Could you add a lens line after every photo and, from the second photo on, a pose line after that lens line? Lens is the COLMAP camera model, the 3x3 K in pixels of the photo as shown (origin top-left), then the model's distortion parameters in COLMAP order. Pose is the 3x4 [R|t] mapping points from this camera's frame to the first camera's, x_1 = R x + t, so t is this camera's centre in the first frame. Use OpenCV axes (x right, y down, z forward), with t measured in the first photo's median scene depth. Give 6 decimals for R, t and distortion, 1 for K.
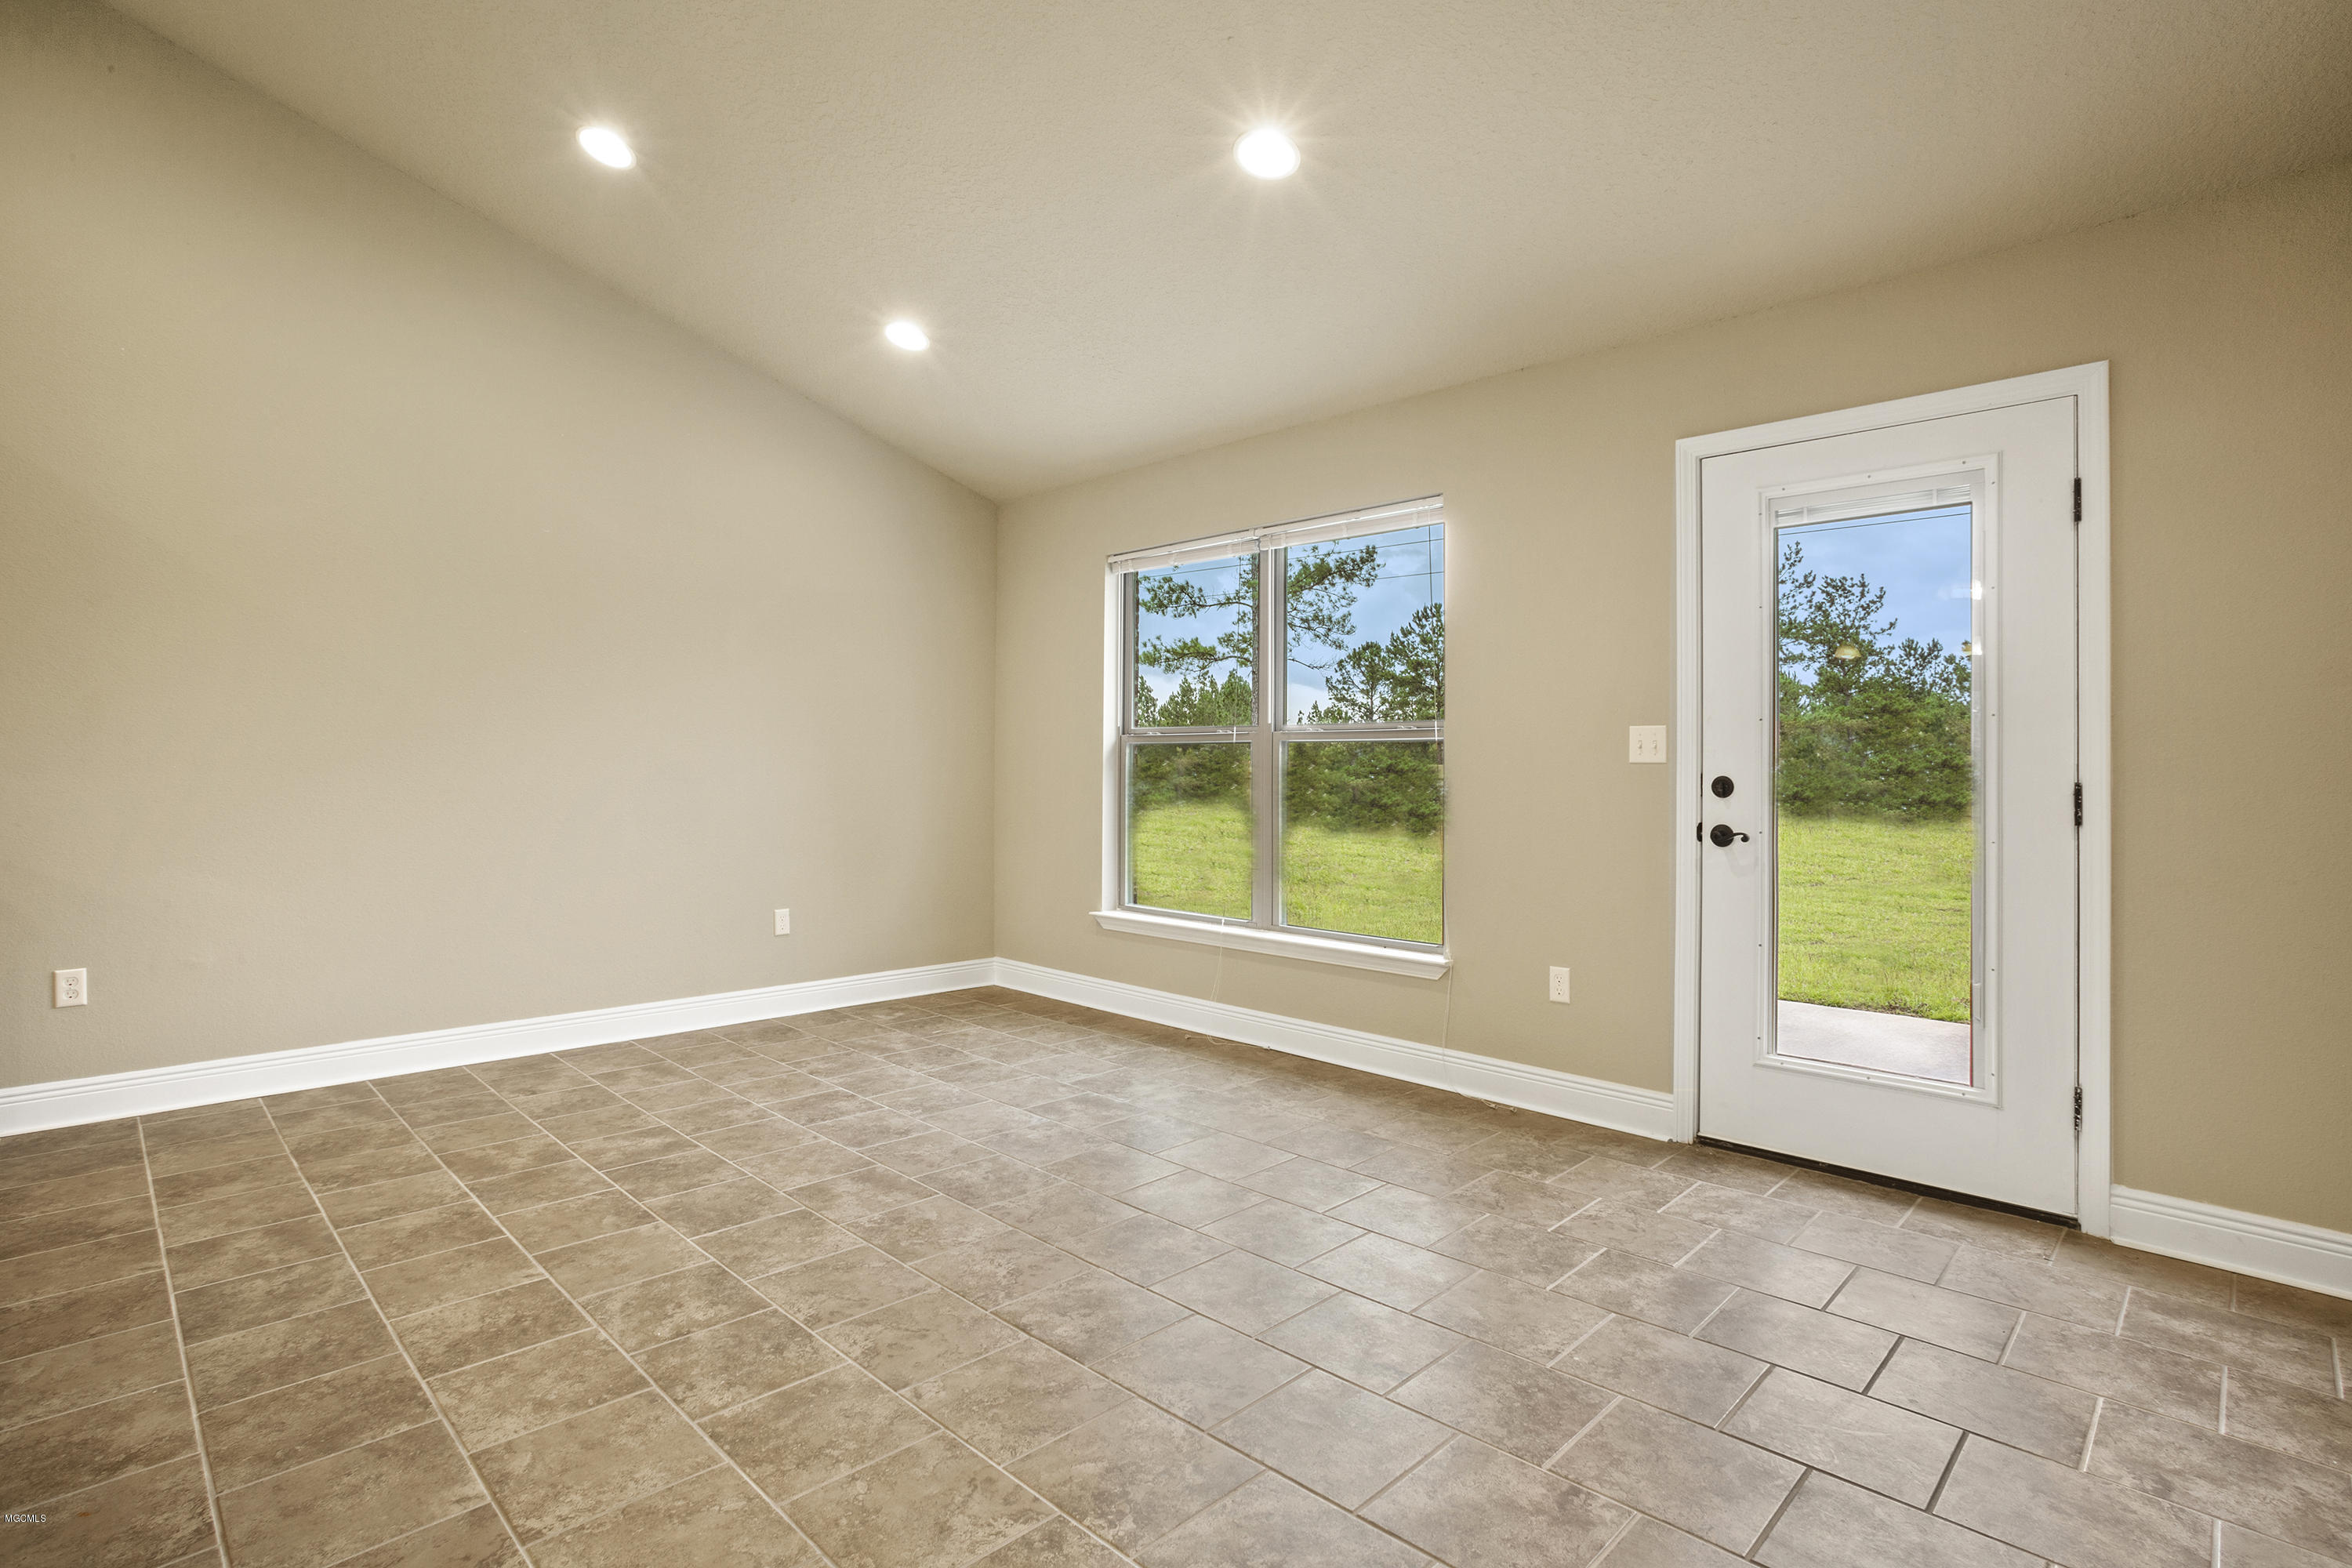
lens RADIAL K [[1145.5, 0, 1127.2], [0, 1145.5, 785.3], [0, 0, 1]] dist [-0.066243, 0.044041]
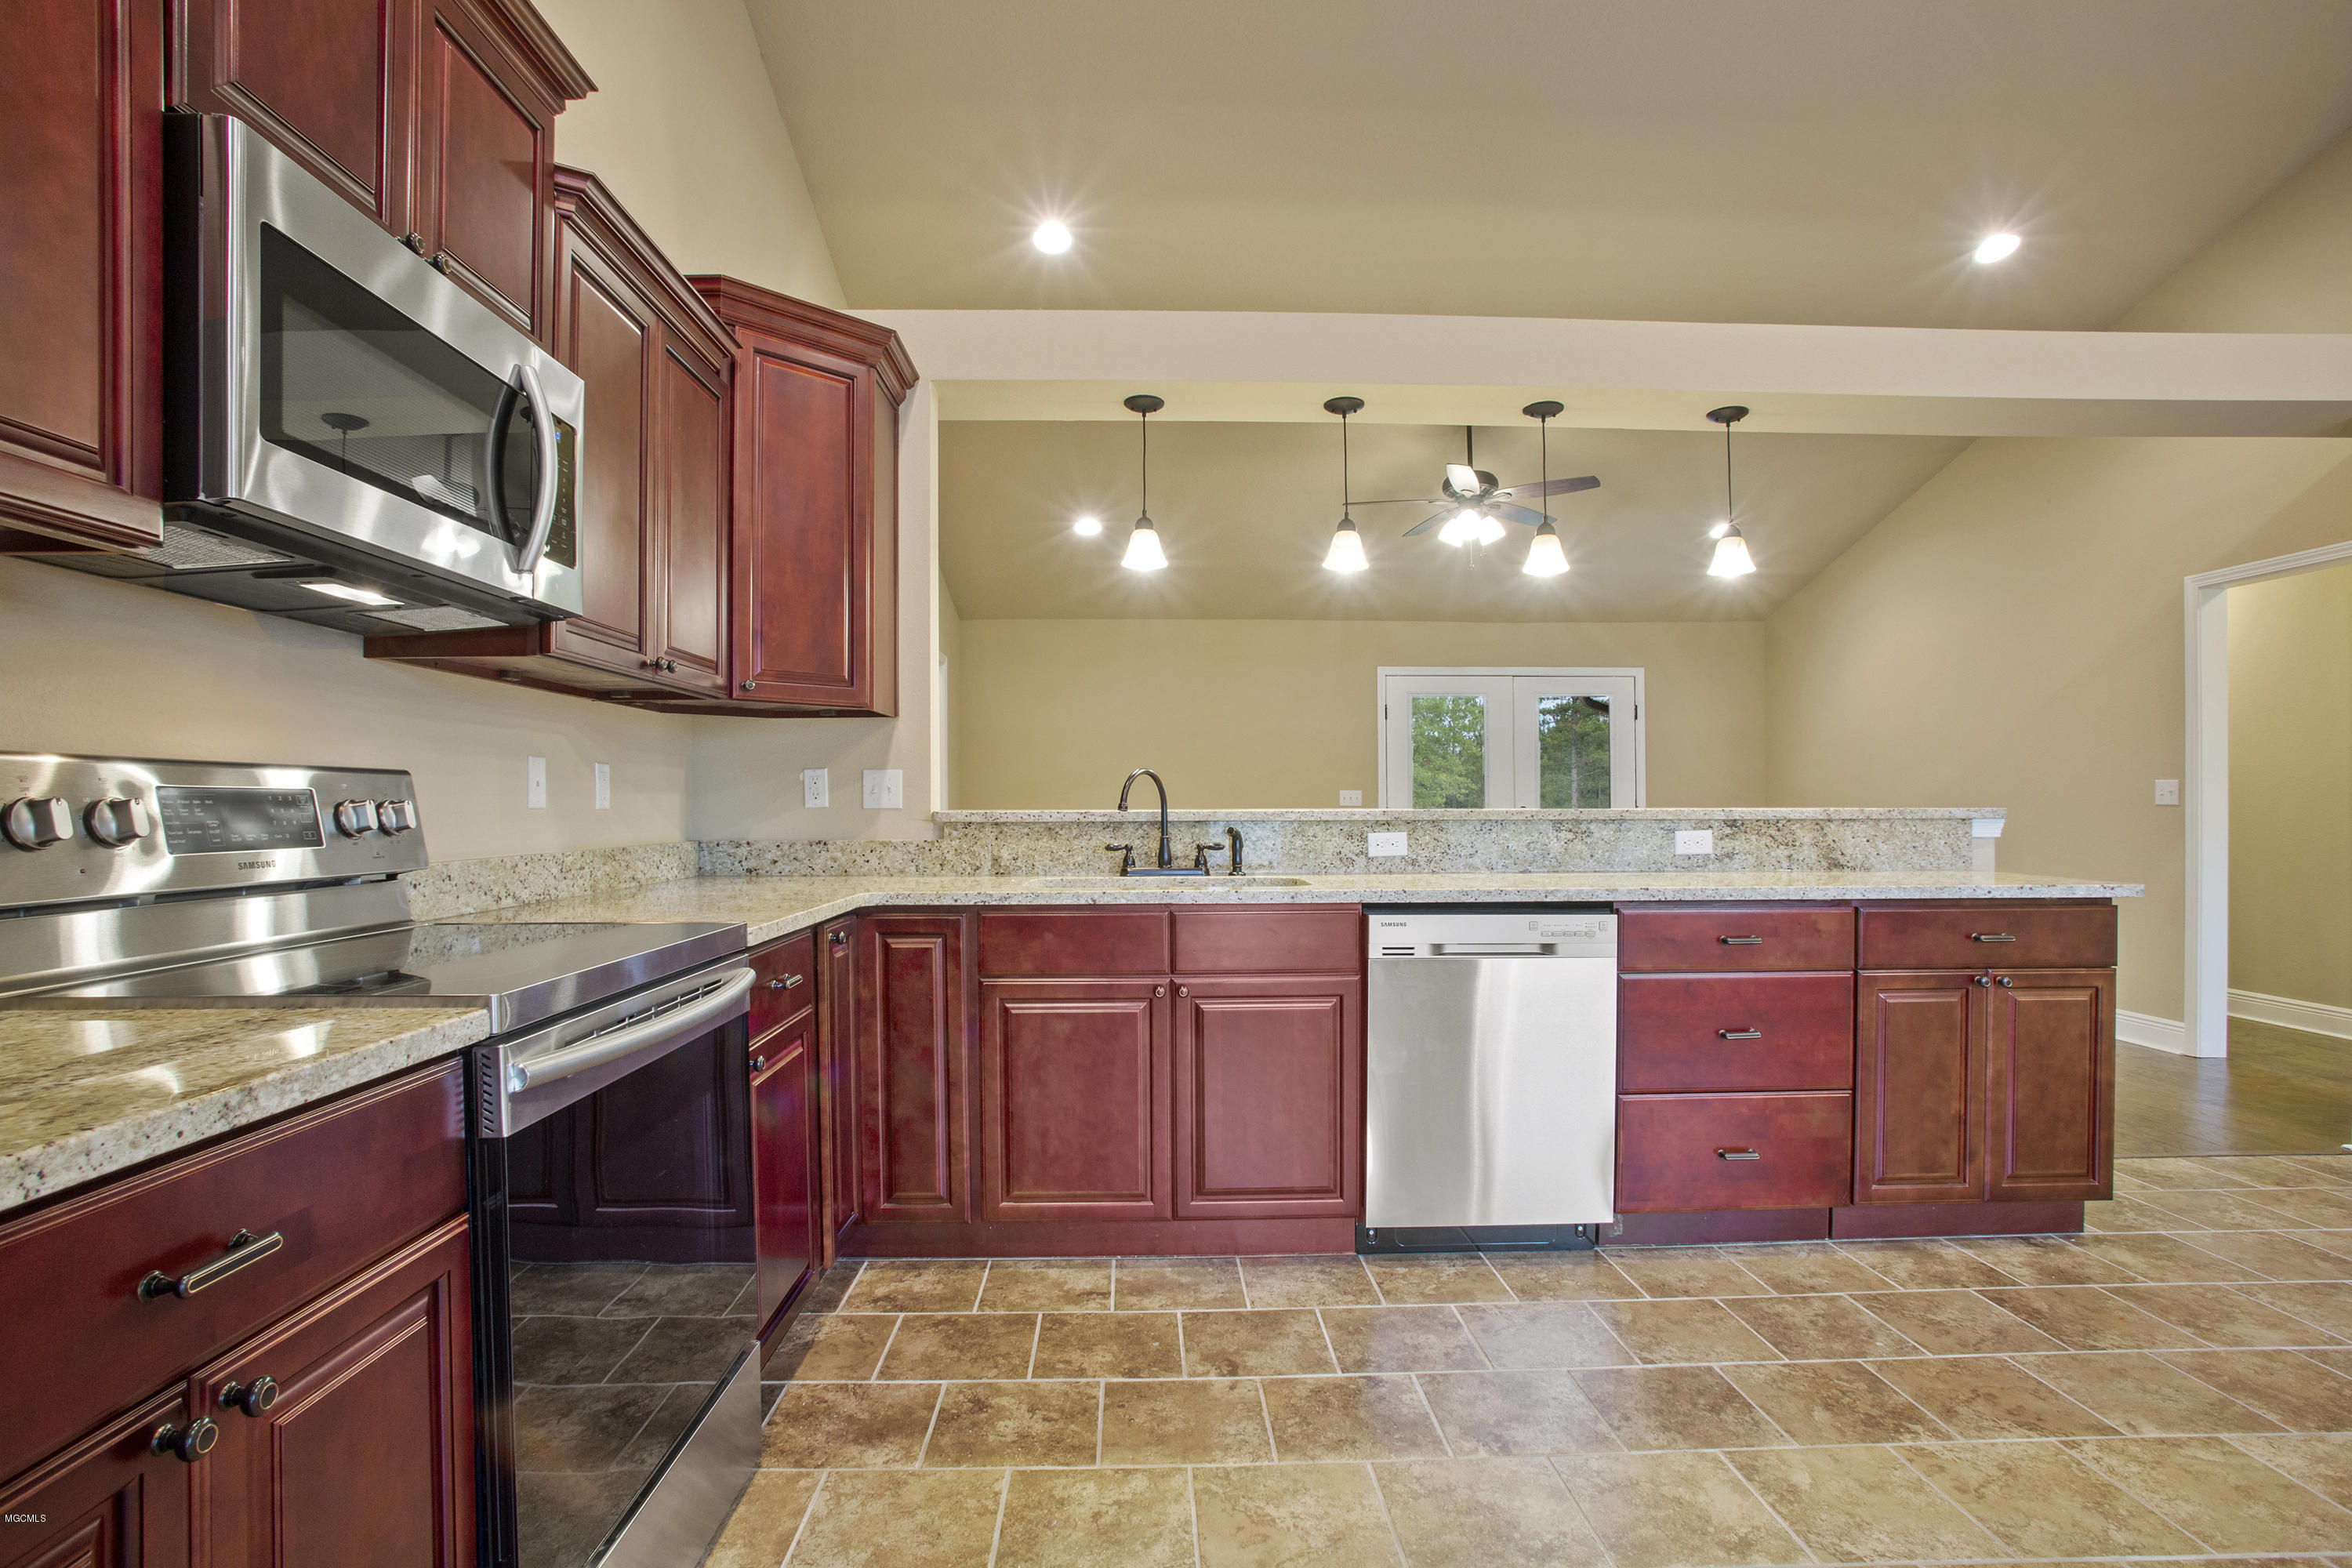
lens RADIAL K [[1183.6, 0, 1176.0], [0, 1183.6, 784.0], [0, 0, 1]] dist [-0.057785, 0.028843]
pose [[-0.654611, -0.015630, -0.755804, 0.598168], [-0.009663, 0.999878, -0.012308, -0.008240], [0.755904, -0.000753, -0.654682, 0.621201]]
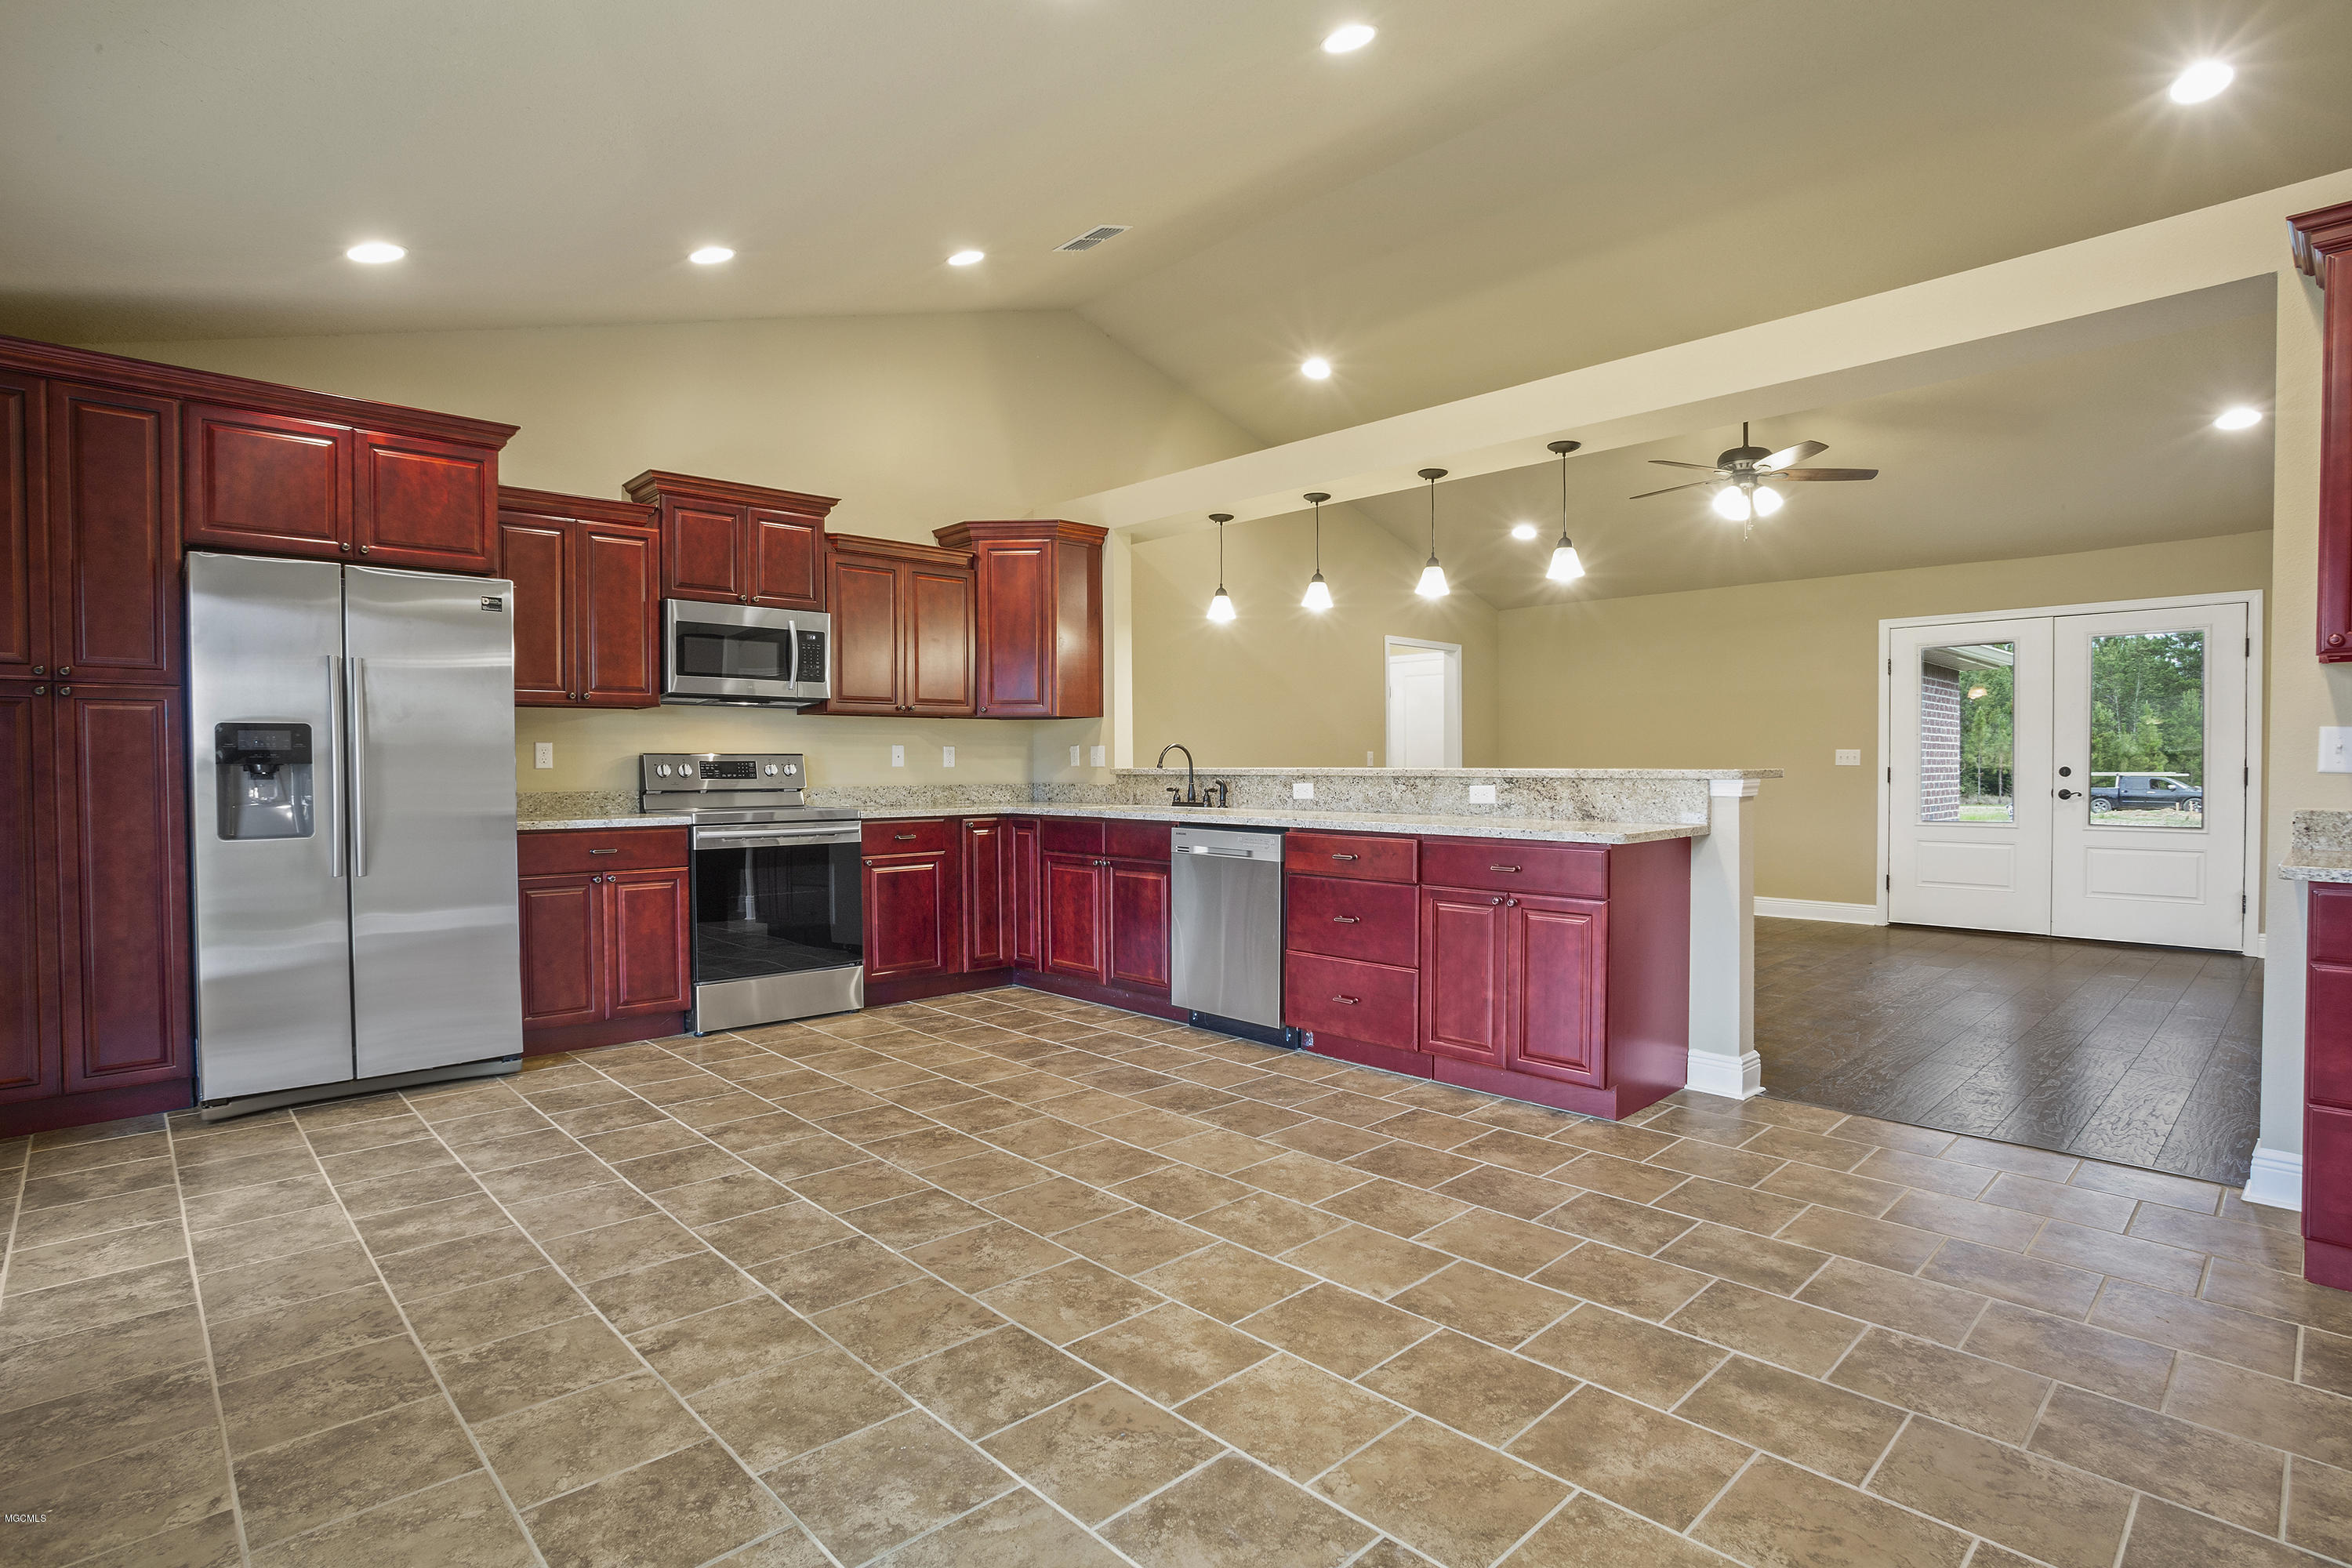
lens RADIAL K [[1201.3, 0, 1139.7], [0, 1201.3, 783.1], [0, 0, 1]] dist [-0.072369, 0.036609]
pose [[-0.999772, -0.001629, 0.021291, -0.245387], [-0.001013, 0.999582, 0.028894, -0.029719], [-0.021329, 0.028866, -0.999356, 1.863438]]
